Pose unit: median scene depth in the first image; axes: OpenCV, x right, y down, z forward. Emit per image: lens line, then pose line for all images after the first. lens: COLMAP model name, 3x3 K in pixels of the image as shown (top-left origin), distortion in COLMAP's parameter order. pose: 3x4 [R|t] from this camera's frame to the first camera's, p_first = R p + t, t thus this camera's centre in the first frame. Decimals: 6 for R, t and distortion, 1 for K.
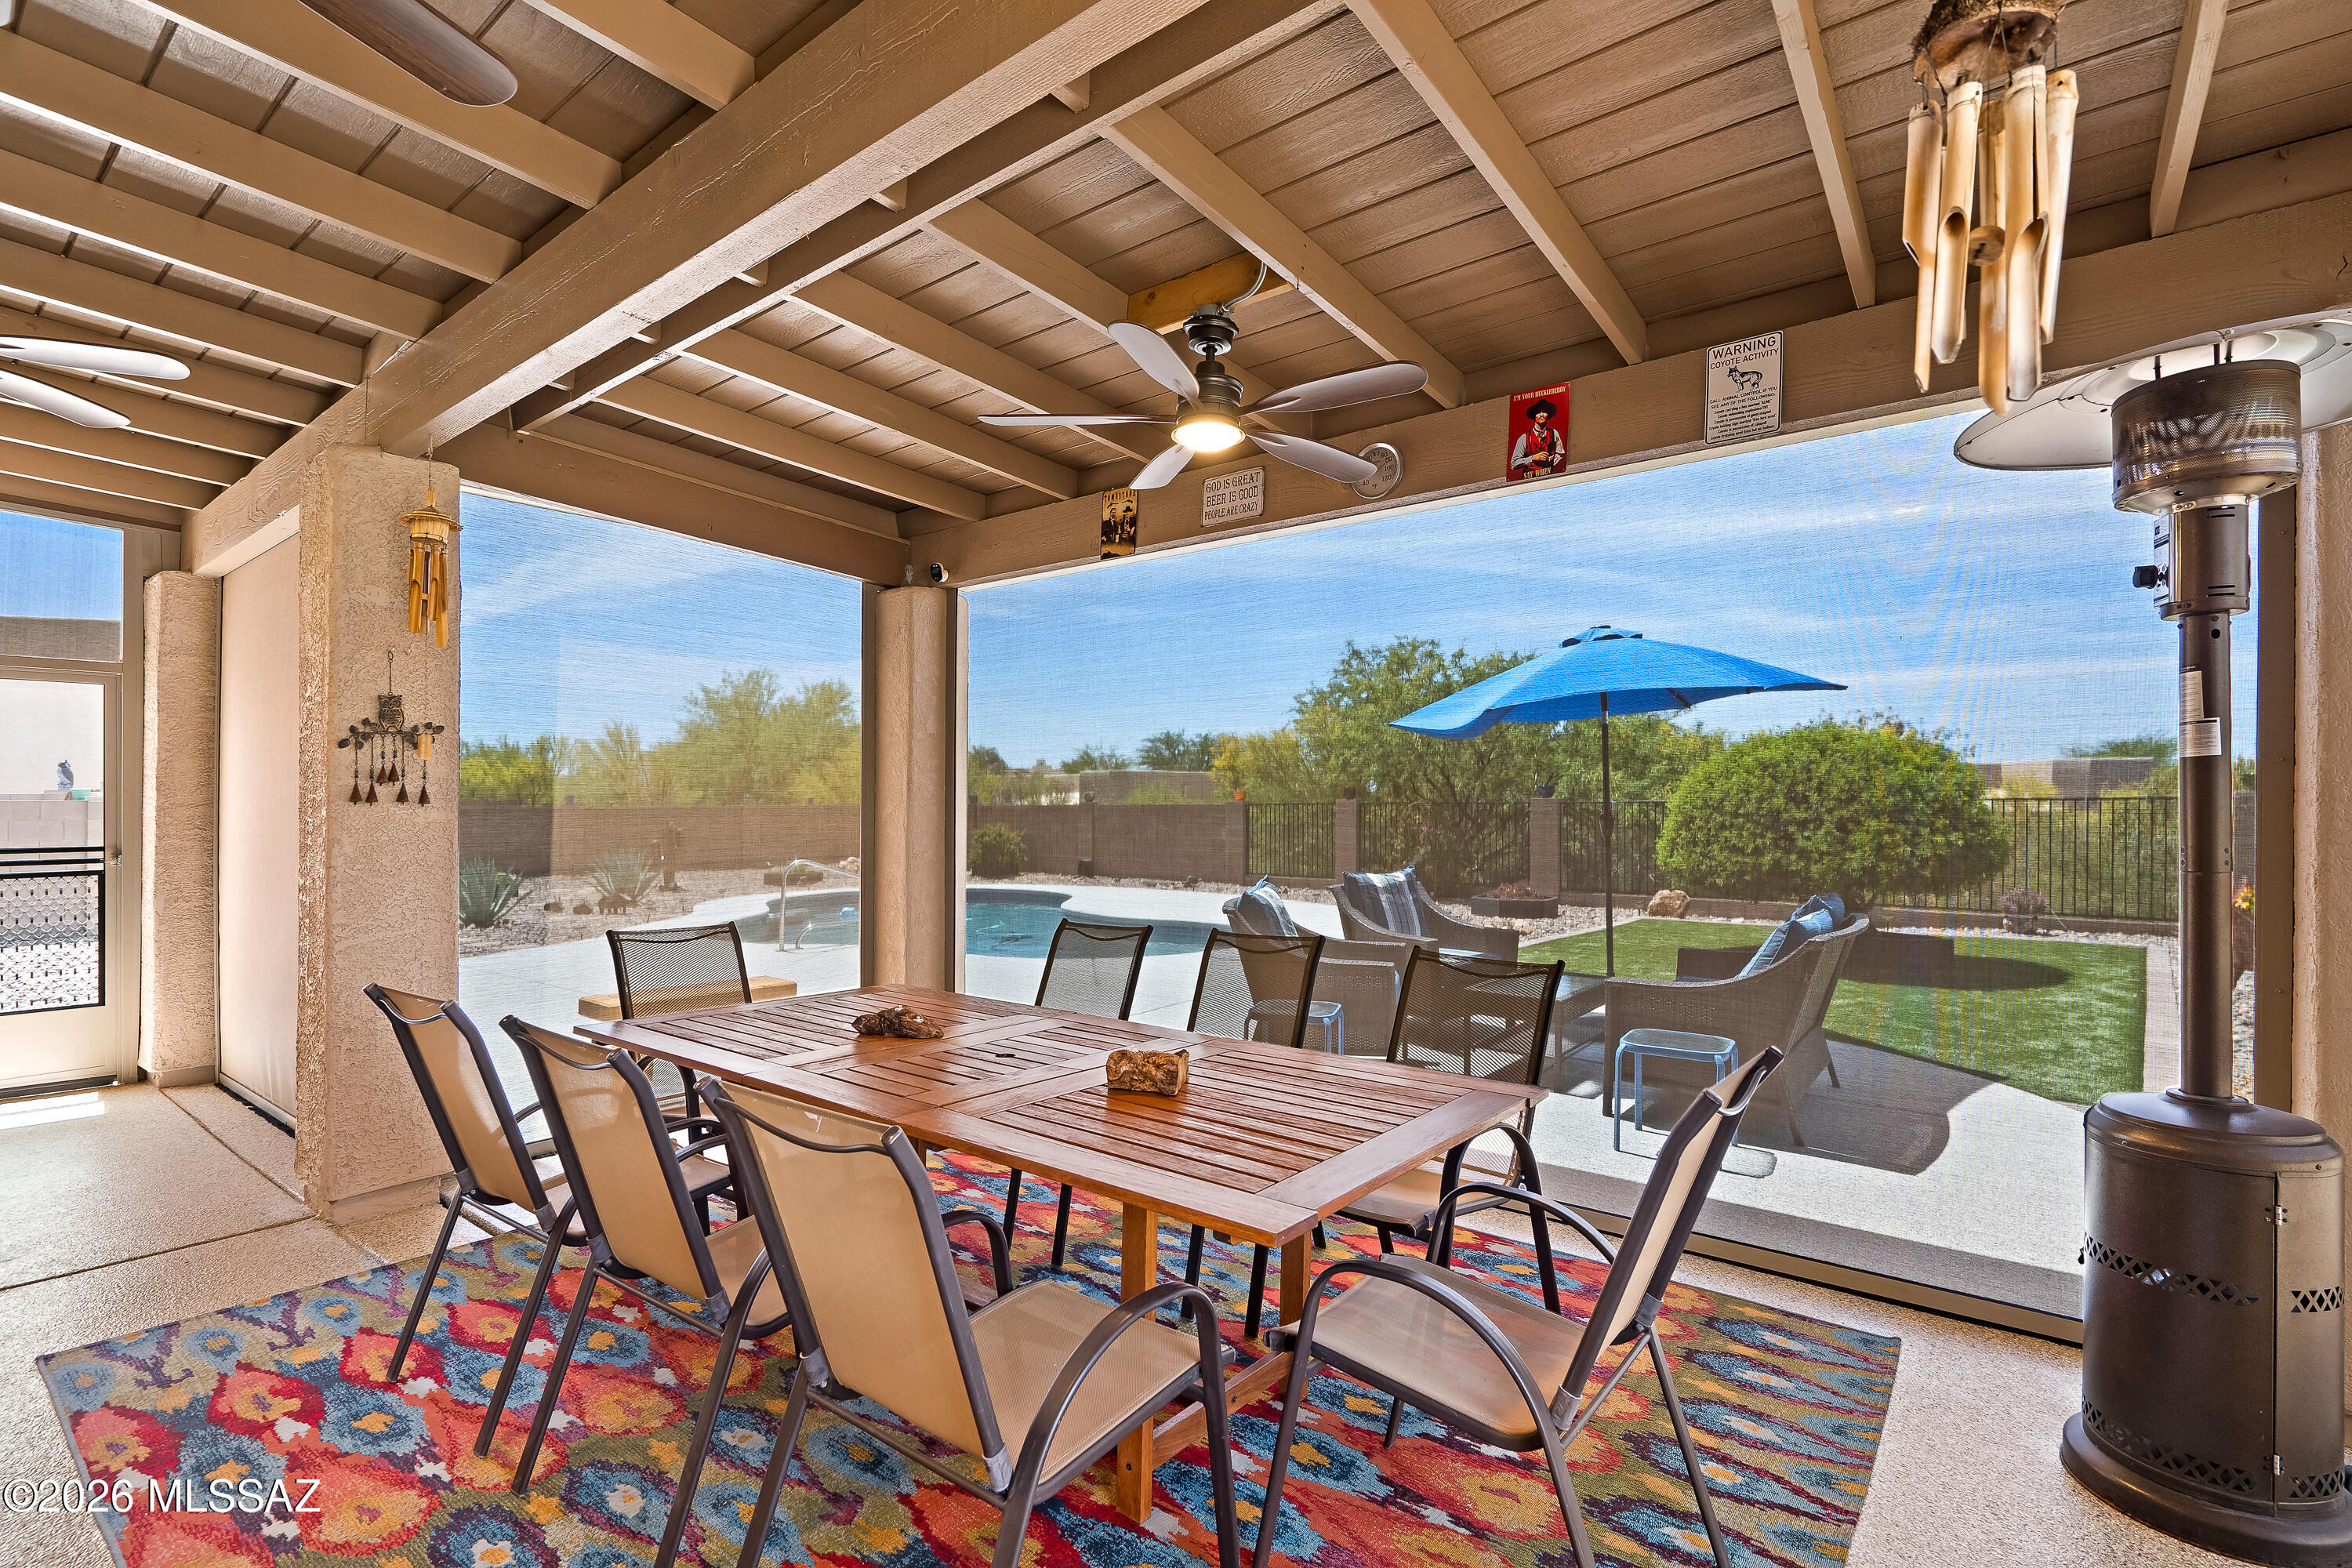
lens RADIAL K [[1084.6, 0, 1159.4], [0, 1084.6, 803.1], [0, 0, 1]] dist [-0.002663, -0.001238]
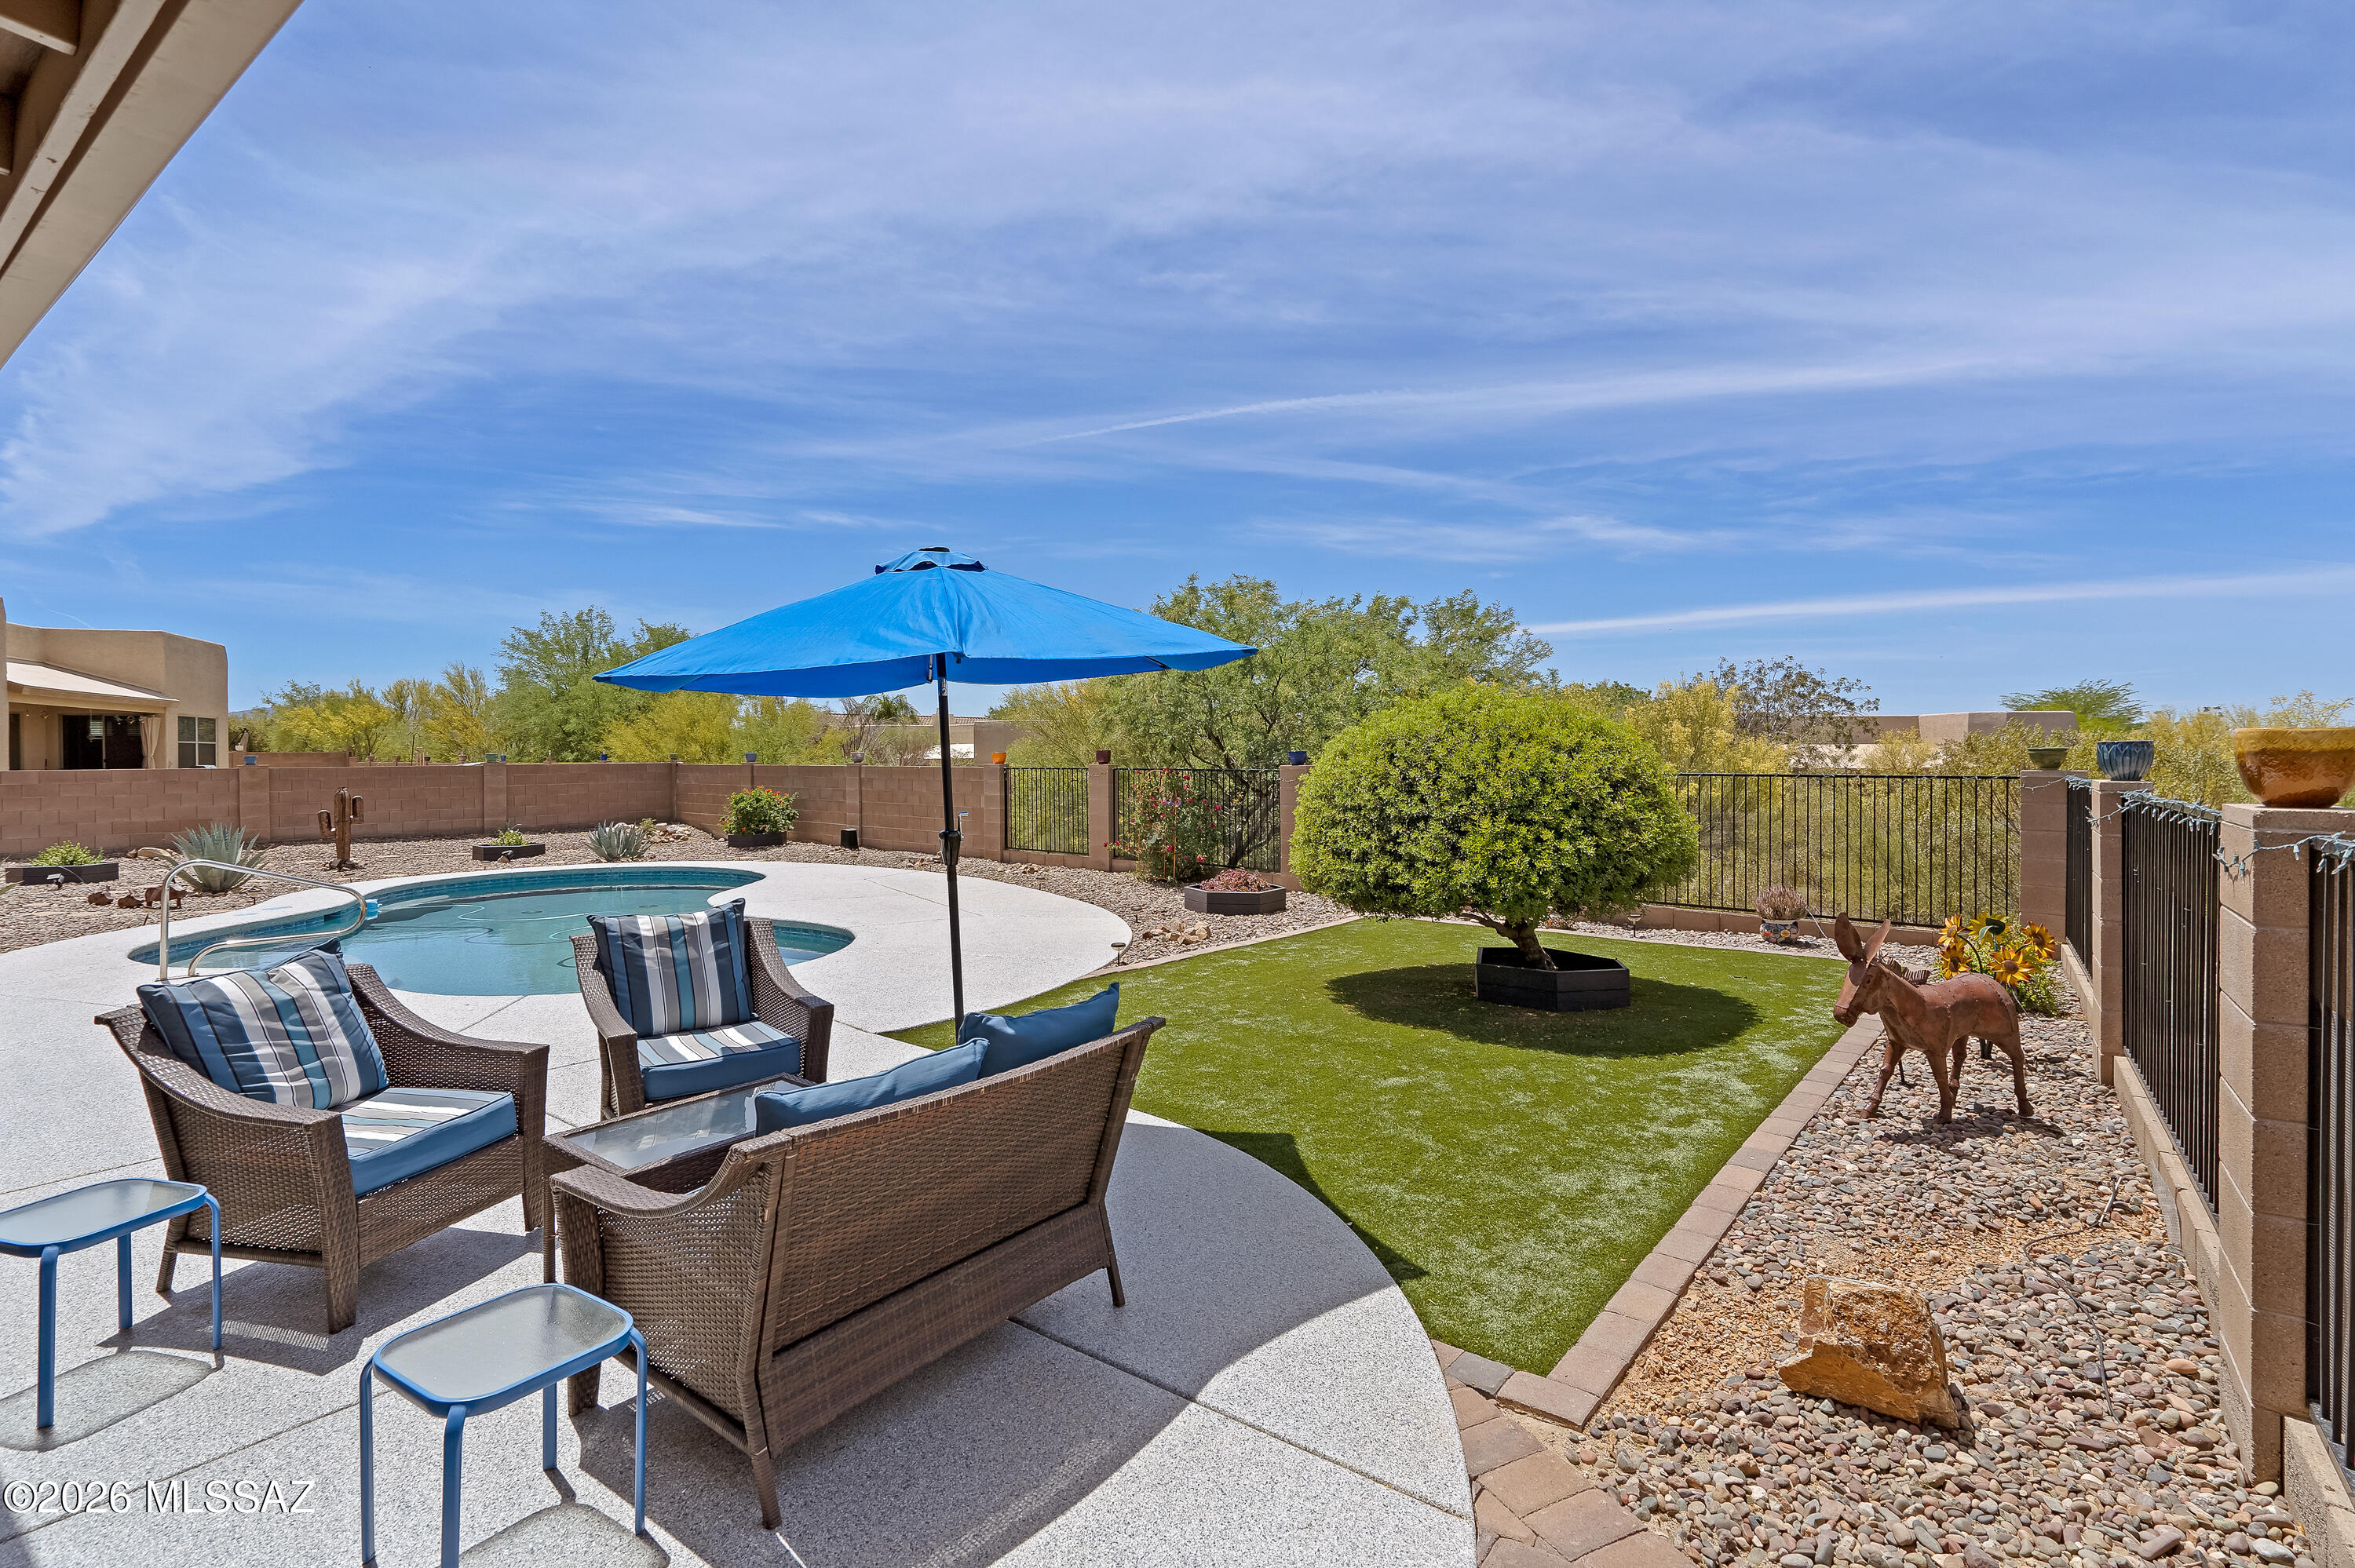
lens RADIAL K [[1085.8, 0, 1197.5], [0, 1085.8, 765.1], [0, 0, 1]] dist [-0.002663, -0.001238]
pose [[0.999407, -0.000093, 0.034432, 0.419602], [-0.000472, 0.999865, 0.016401, -0.032301], [-0.034429, -0.016408, 0.999272, 0.255702]]
